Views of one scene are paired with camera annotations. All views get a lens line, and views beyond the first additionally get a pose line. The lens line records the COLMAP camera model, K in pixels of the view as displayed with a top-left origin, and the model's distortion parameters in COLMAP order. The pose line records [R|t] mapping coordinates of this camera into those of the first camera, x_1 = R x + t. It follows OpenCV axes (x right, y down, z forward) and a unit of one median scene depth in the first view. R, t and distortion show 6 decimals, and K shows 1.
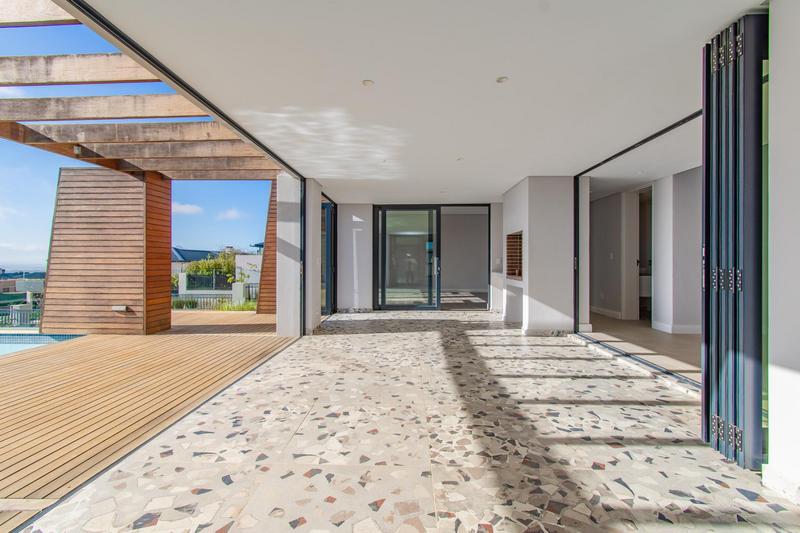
lens RADIAL K [[368.1, 0, 398.1], [0, 368.1, 263.3], [0, 0, 1]] dist [0.005323, -0.003040]
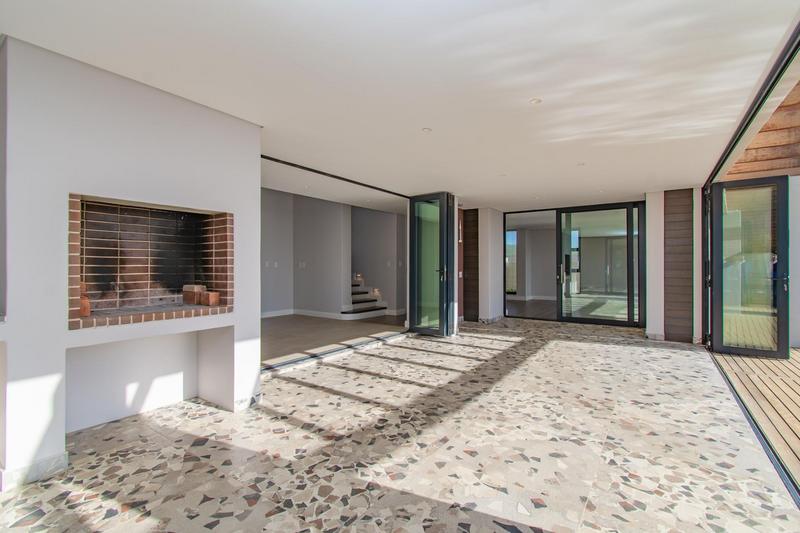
lens RADIAL K [[368.1, 0, 393.8], [0, 368.1, 265.3], [0, 0, 1]] dist [0.005323, -0.003040]
pose [[-0.834491, -0.000714, 0.551021, -0.163509], [0.001039, 0.999995, 0.002870, -0.023893], [-0.551020, 0.002968, -0.834487, 1.583829]]
